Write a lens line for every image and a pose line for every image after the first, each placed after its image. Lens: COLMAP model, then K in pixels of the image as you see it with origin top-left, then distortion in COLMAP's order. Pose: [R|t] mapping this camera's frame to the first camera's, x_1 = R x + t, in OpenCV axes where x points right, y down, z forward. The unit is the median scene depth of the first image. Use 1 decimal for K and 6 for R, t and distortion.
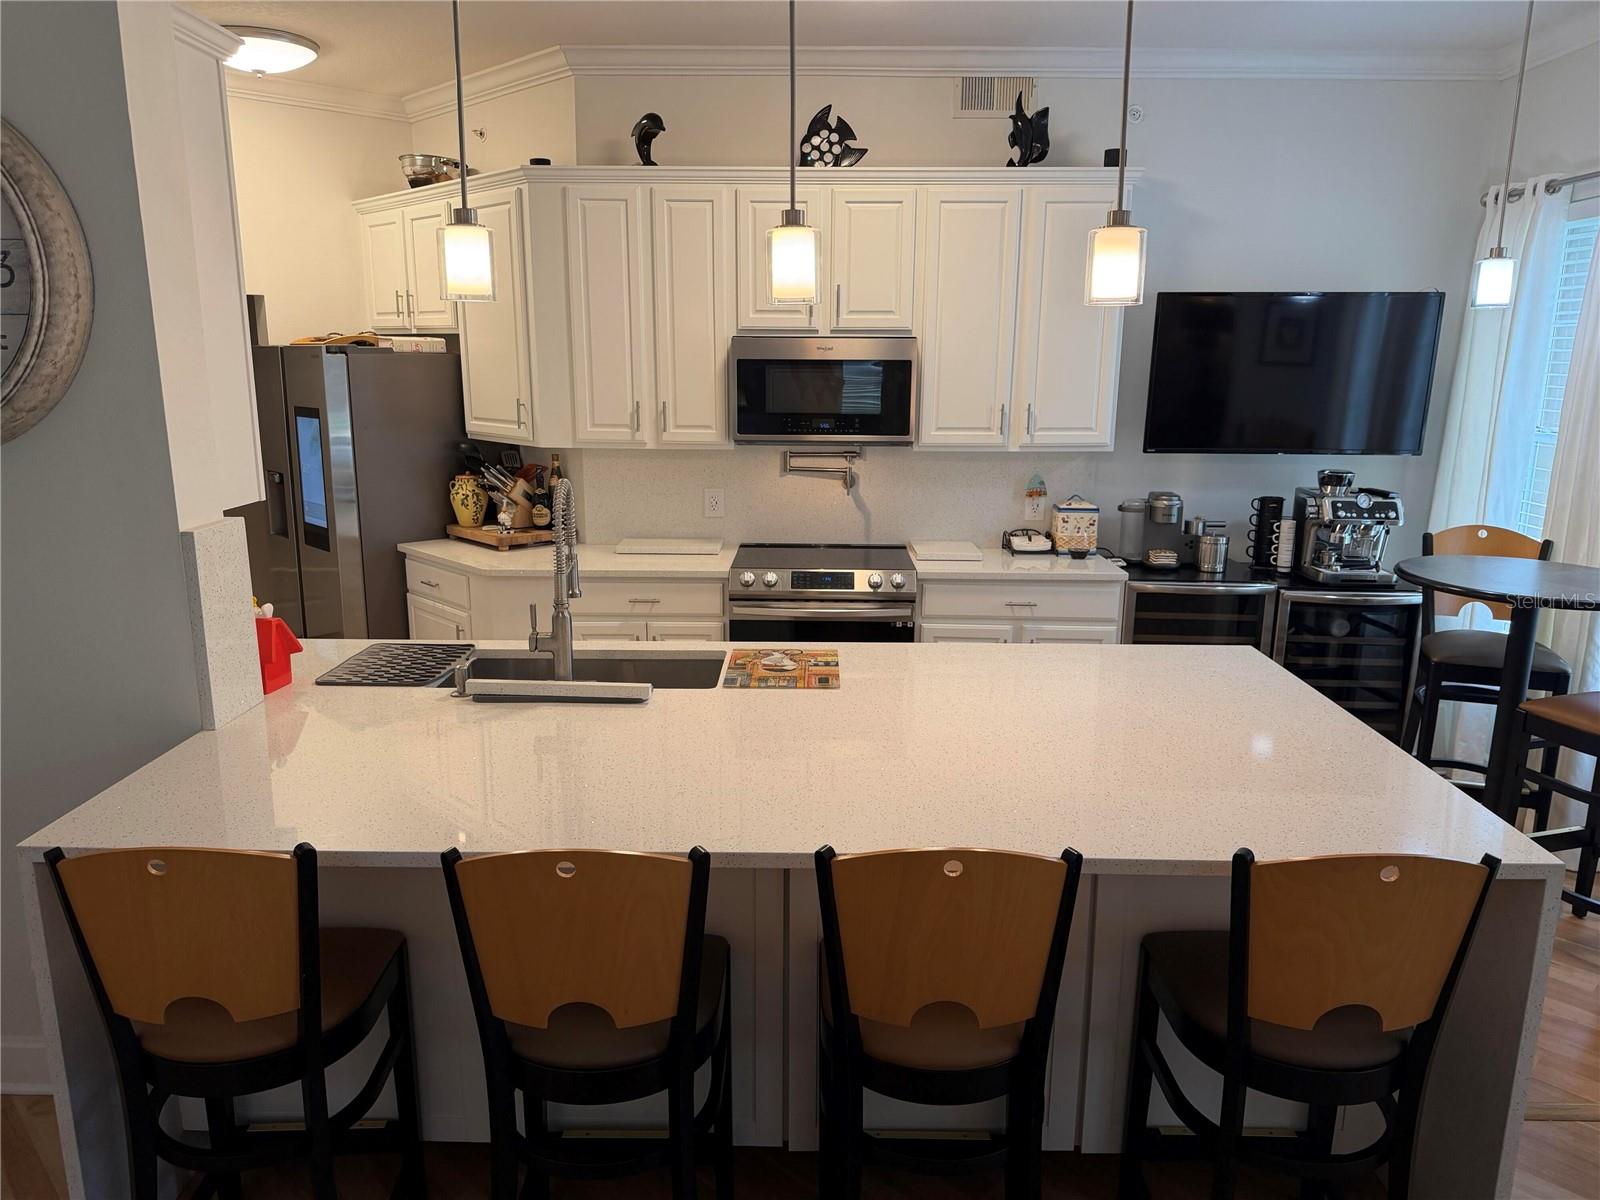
lens RADIAL K [[1121.4, 0, 800.0], [0, 1121.4, 600.0], [0, 0, 1]] dist [0.121474, -0.215540]
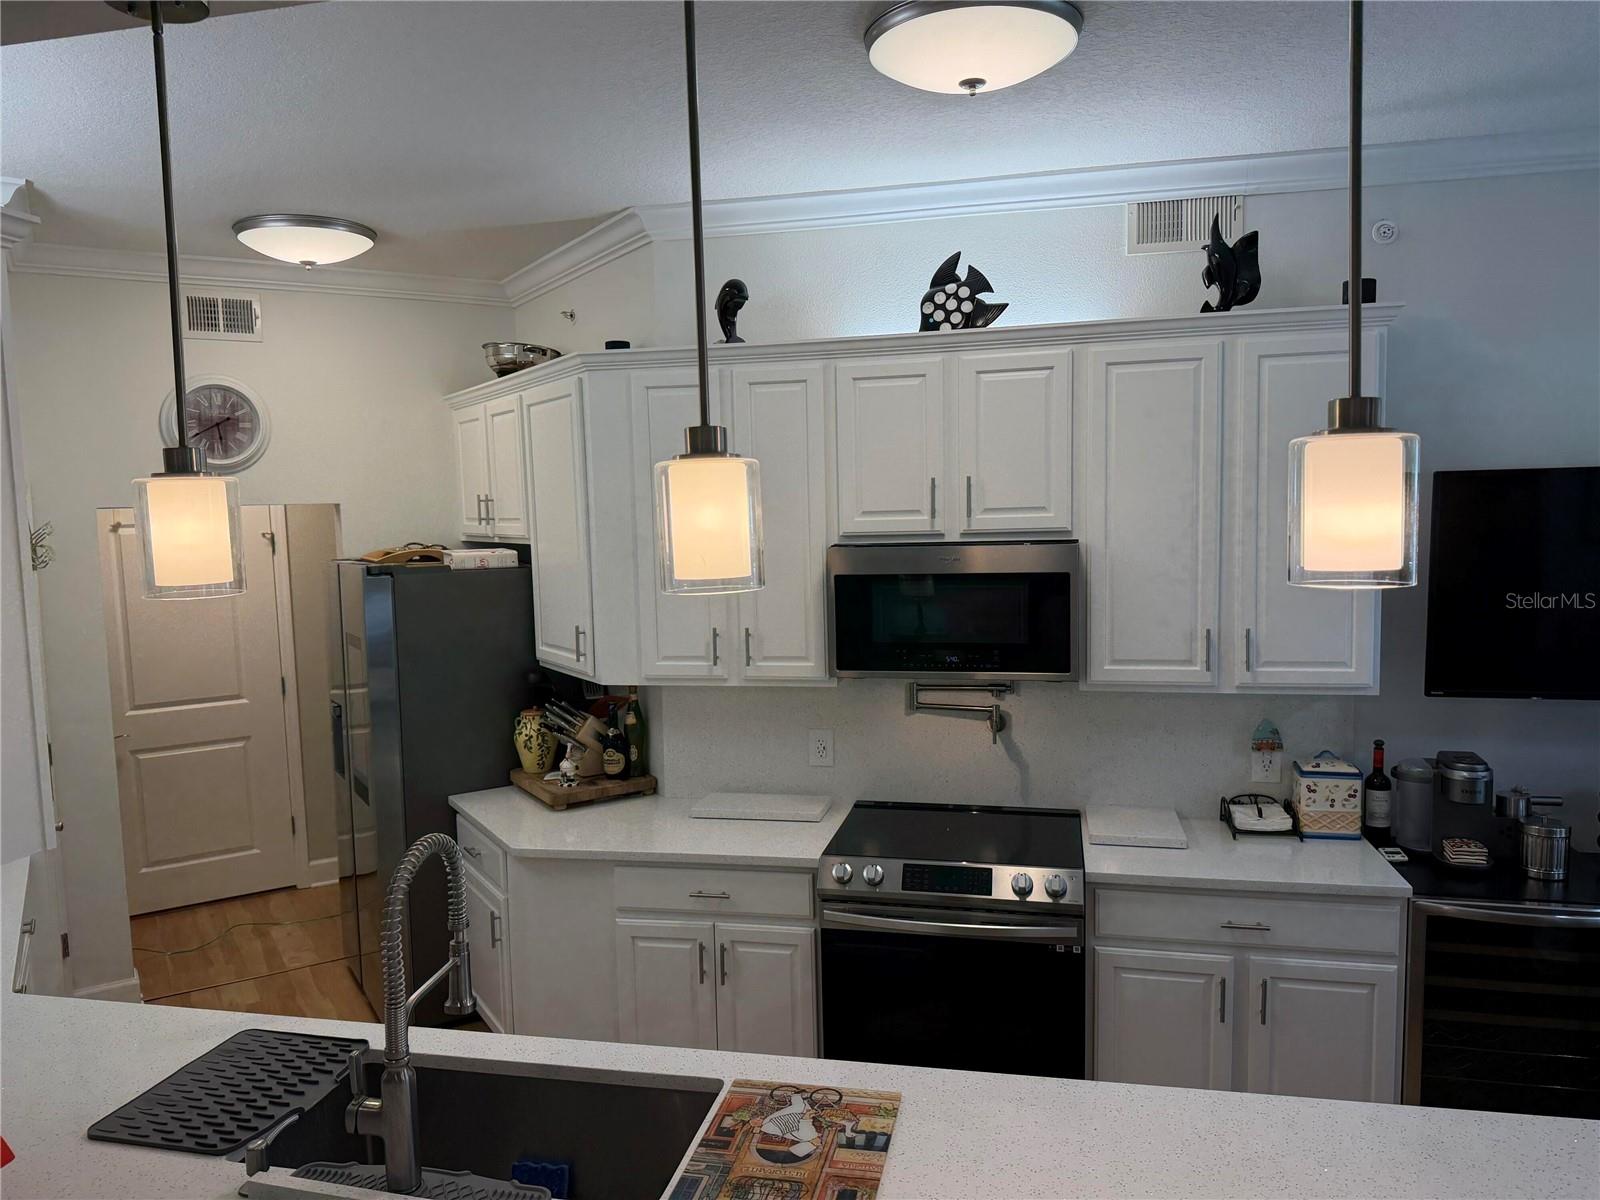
lens RADIAL K [[1121.4, 0, 800.0], [0, 1121.4, 600.0], [0, 0, 1]] dist [0.121474, -0.215540]
pose [[0.978602, -0.013142, -0.205343, 0.075406], [-0.013150, 0.991923, -0.126156, -0.097729], [0.205342, 0.126156, 0.970525, 0.249203]]
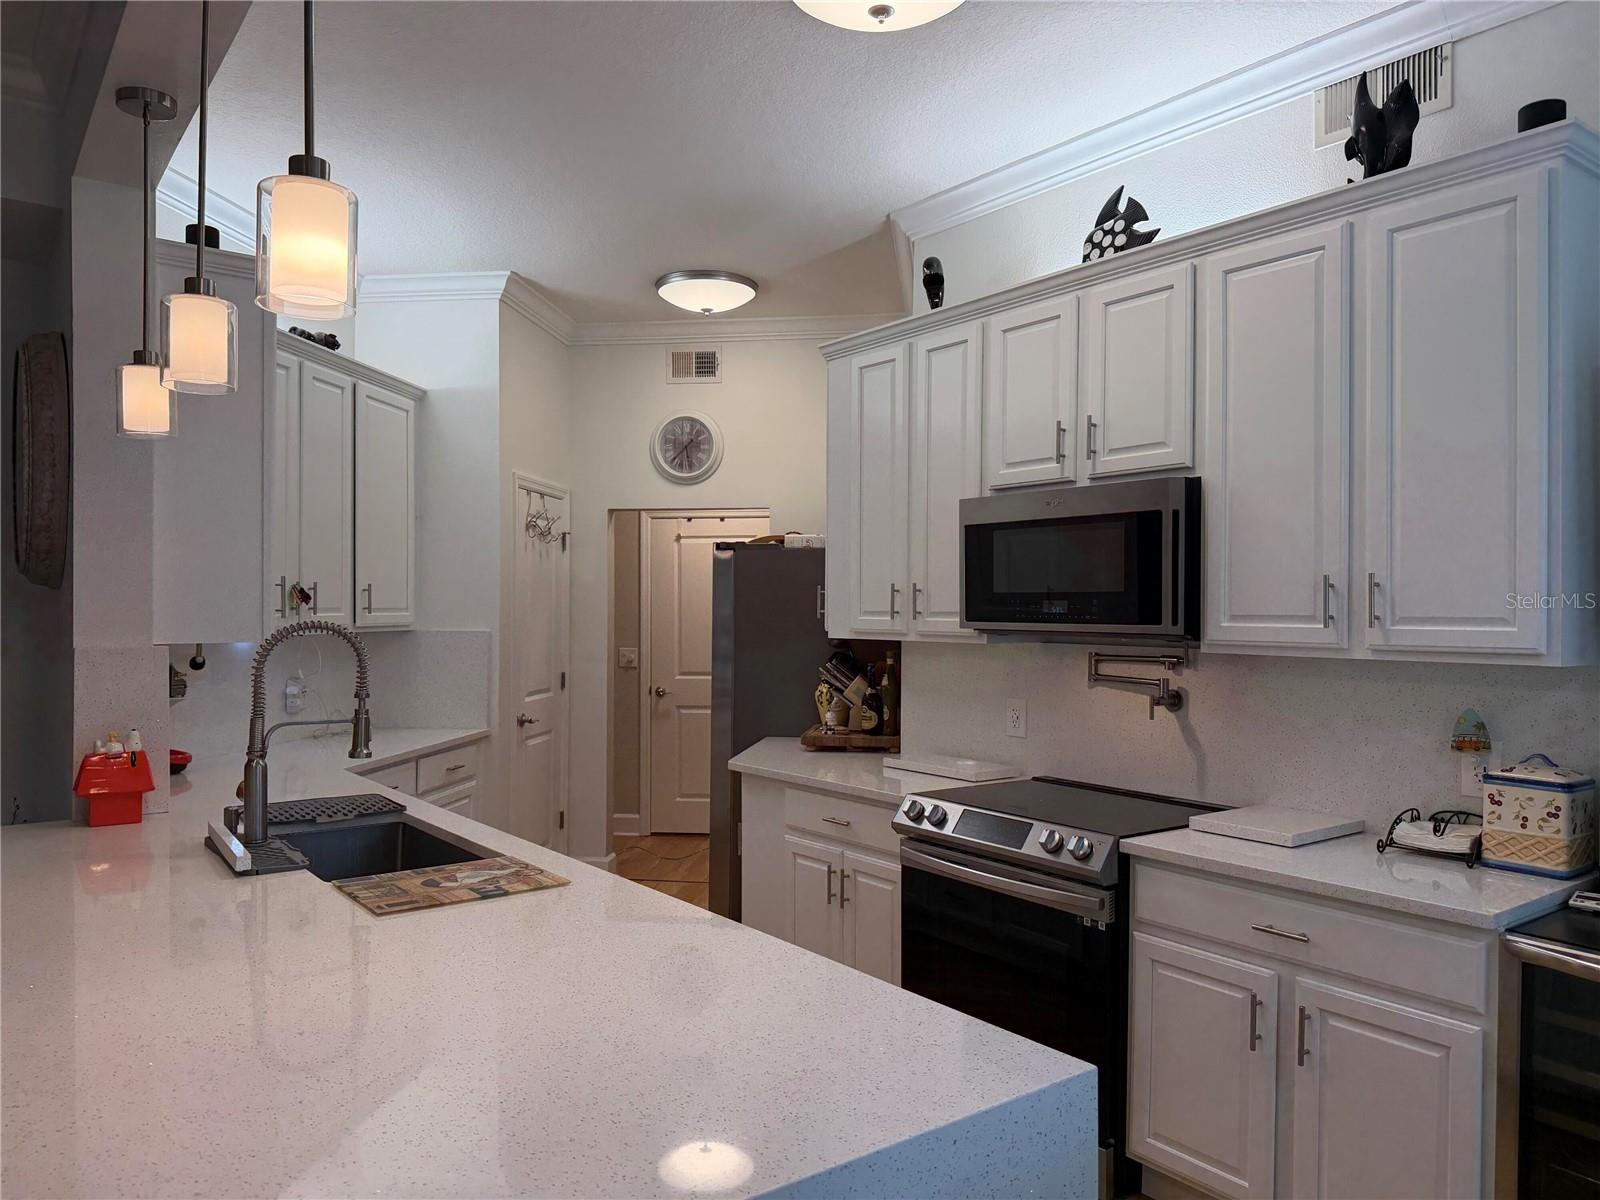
lens RADIAL K [[1112.7, 0, 796.9], [0, 1112.7, 608.5], [0, 0, 1]] dist [0.122639, -0.201899]
pose [[0.615805, -0.003026, -0.787893, 0.464213], [-0.166170, 0.977001, -0.133629, -0.035934], [0.770177, 0.213213, 0.601139, 0.450636]]
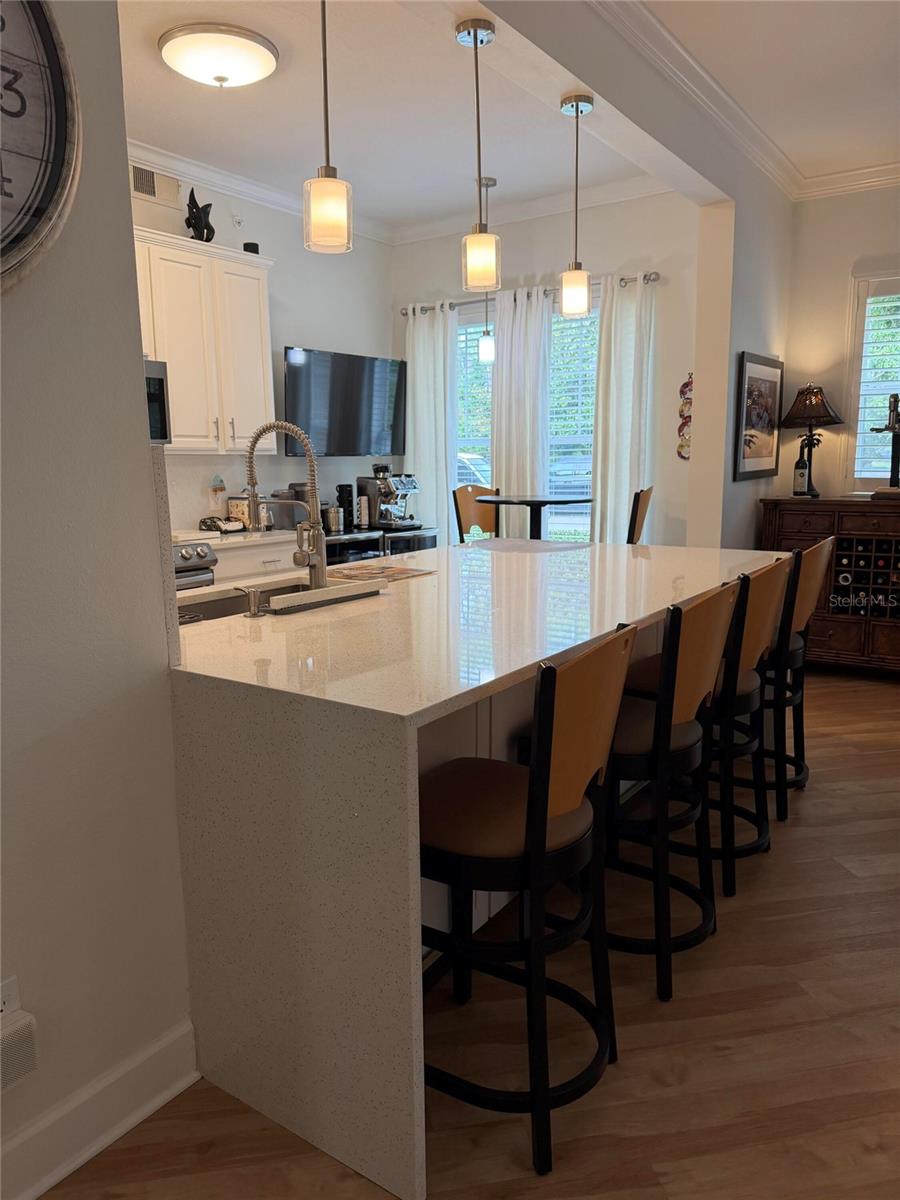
lens RADIAL K [[841.0, 0, 450.0], [0, 841.0, 600.0], [0, 0, 1]] dist [0.121474, -0.215540]
pose [[0.559921, -0.153535, 0.814196, -0.514893], [0.193198, 0.979786, 0.051900, 0.038063], [-0.805707, 0.128241, 0.578265, 0.222990]]
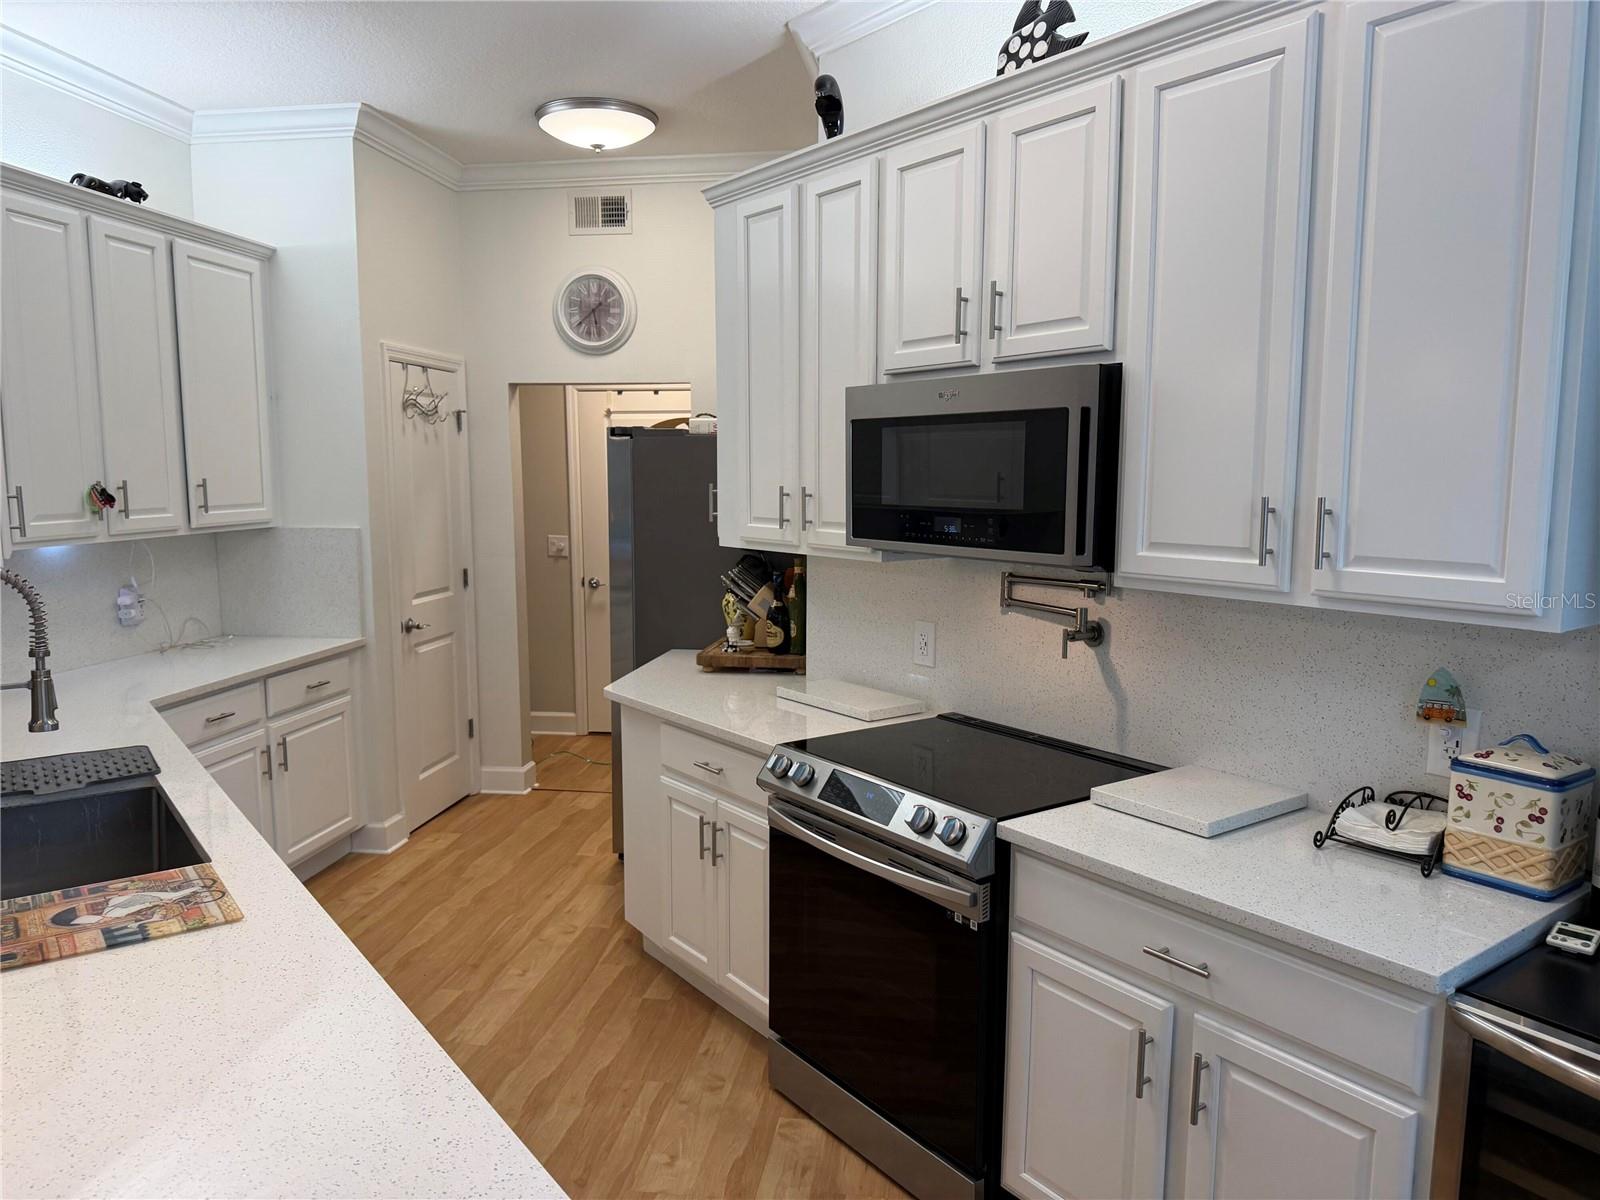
lens RADIAL K [[1121.4, 0, 800.0], [0, 1121.4, 600.0], [0, 0, 1]] dist [0.121474, -0.215540]
pose [[0.605820, 0.087898, -0.790731, 0.422630], [-0.164131, 0.986307, -0.016110, -0.096976], [0.778488, 0.139543, 0.611951, 0.590189]]
